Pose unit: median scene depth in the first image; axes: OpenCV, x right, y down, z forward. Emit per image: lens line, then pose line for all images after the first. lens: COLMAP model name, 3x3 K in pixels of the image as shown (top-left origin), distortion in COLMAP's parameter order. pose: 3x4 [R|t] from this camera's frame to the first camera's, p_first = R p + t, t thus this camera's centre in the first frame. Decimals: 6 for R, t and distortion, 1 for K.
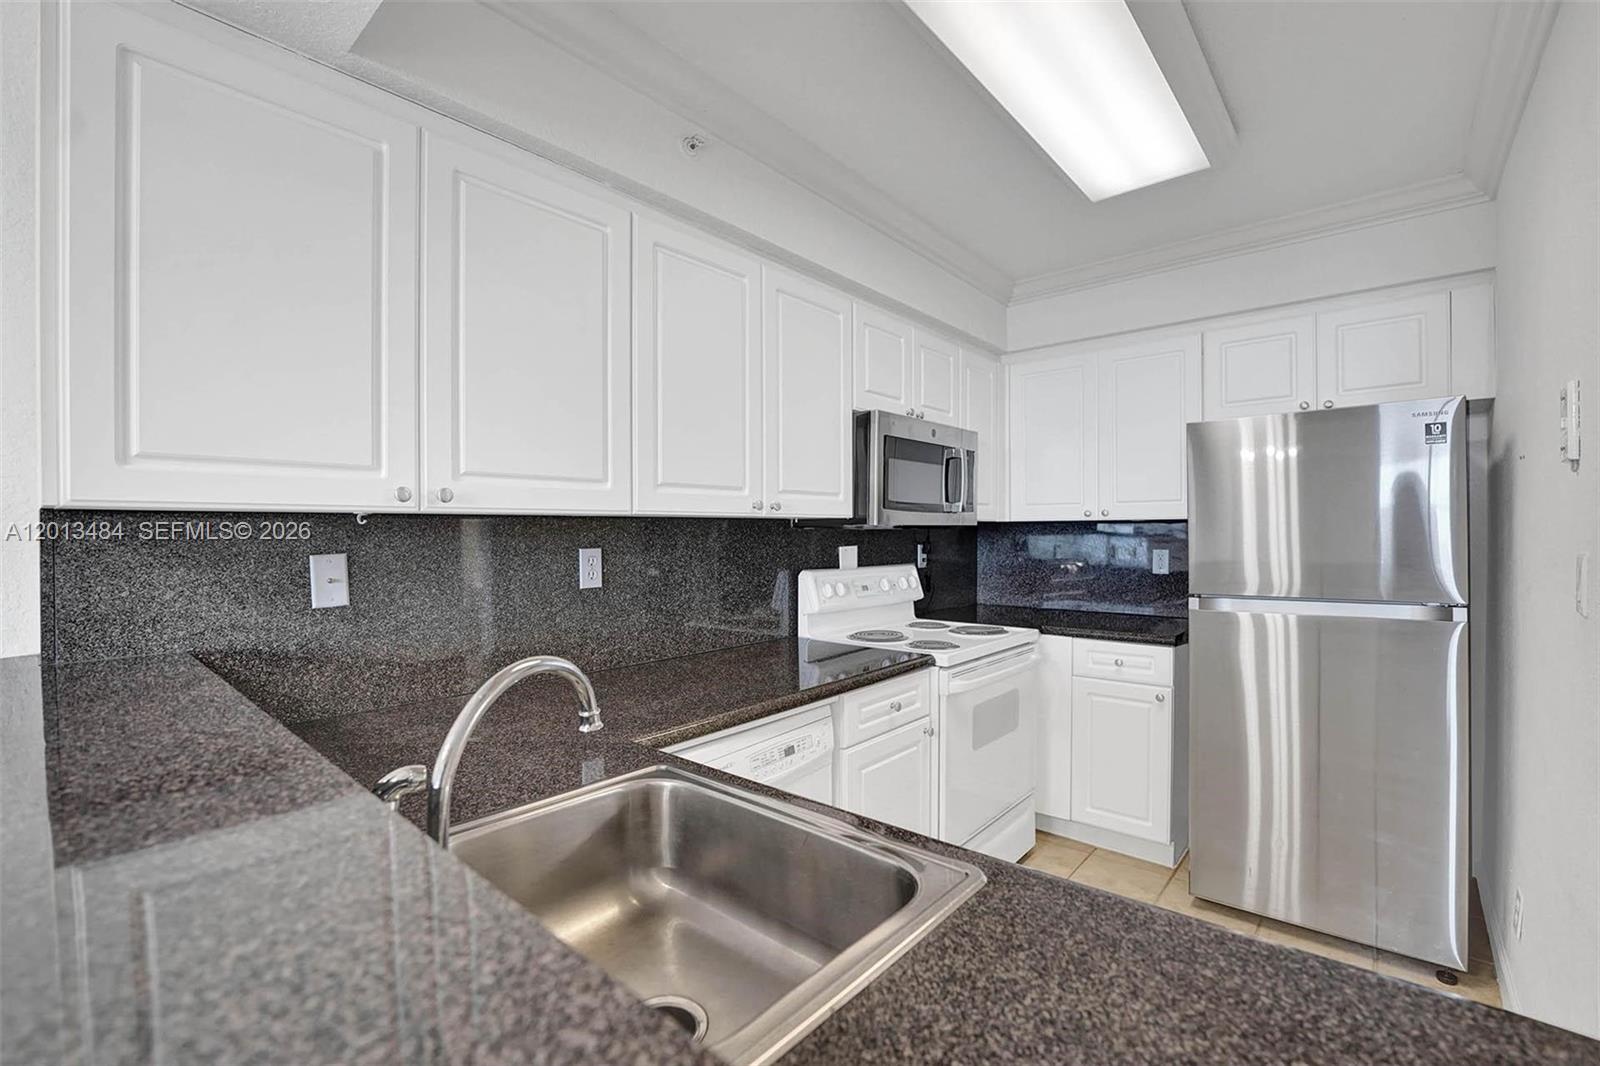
lens RADIAL K [[676.0, 0, 807.4], [0, 676.0, 532.7], [0, 0, 1]] dist [-0.017183, 0.002965]
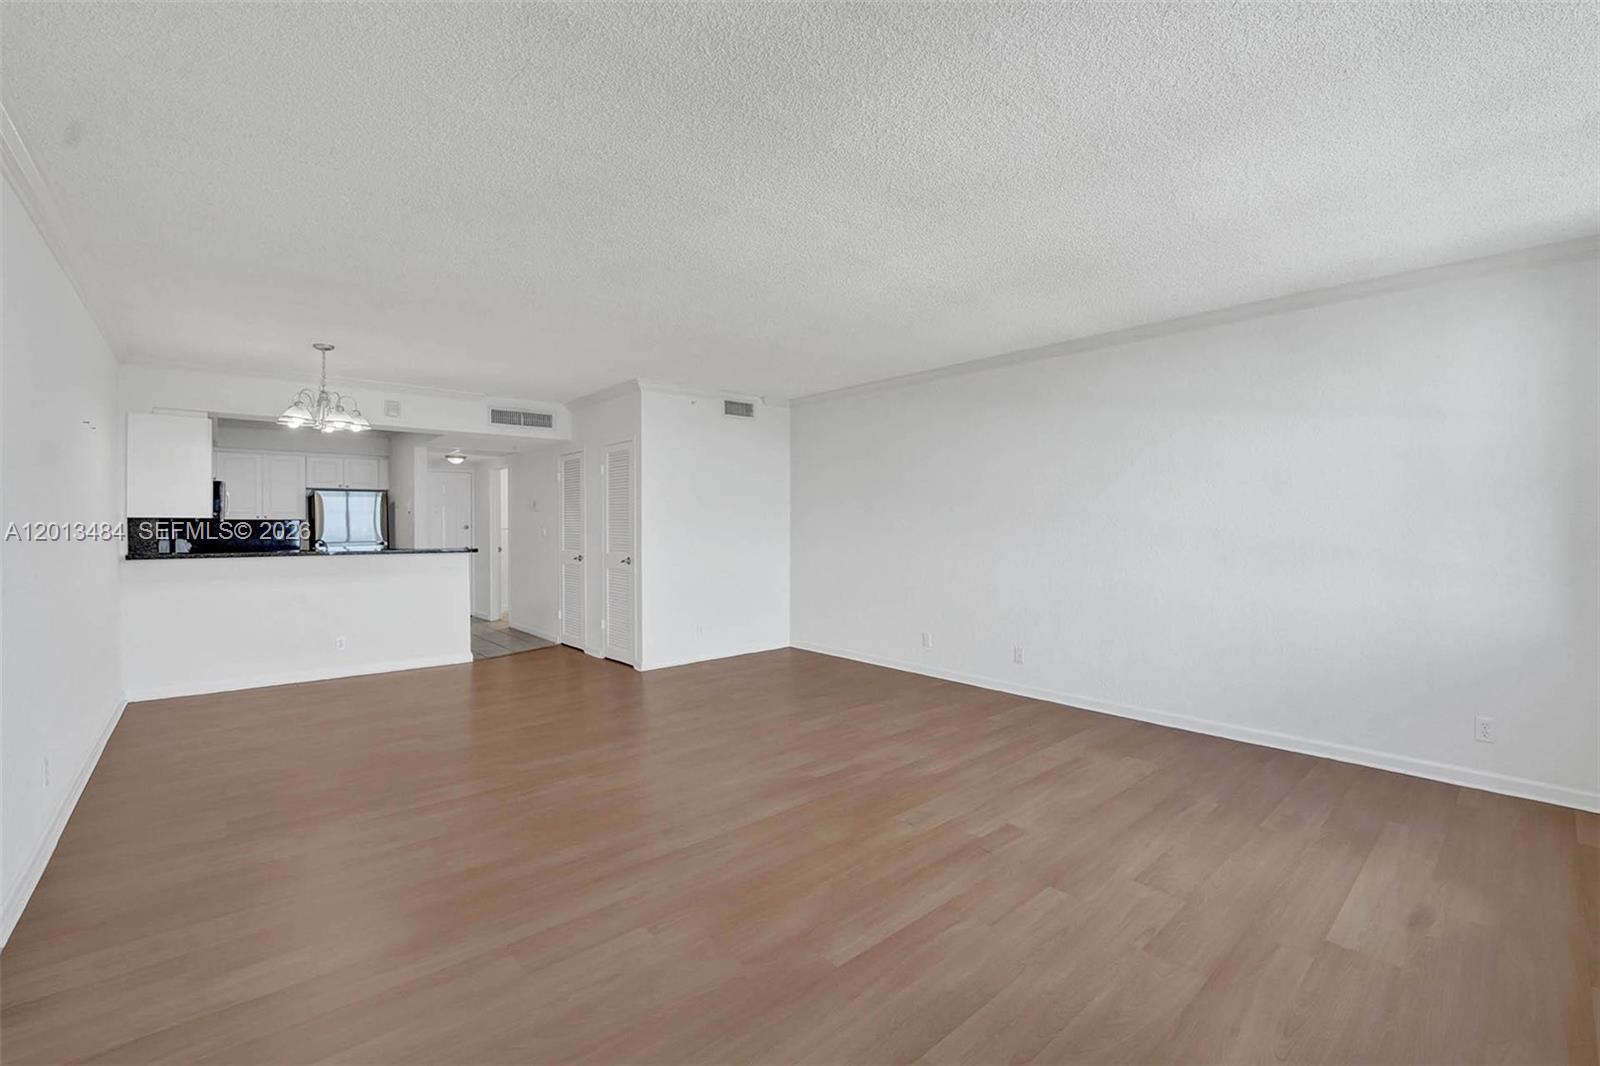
lens RADIAL K [[676.0, 0, 812.5], [0, 676.0, 532.0], [0, 0, 1]] dist [-0.017183, 0.002965]
pose [[0.132047, -0.010249, 0.991191, -2.375495], [0.002658, 0.999947, 0.009986, 0.012367], [-0.991240, 0.001316, 0.132067, -1.850536]]
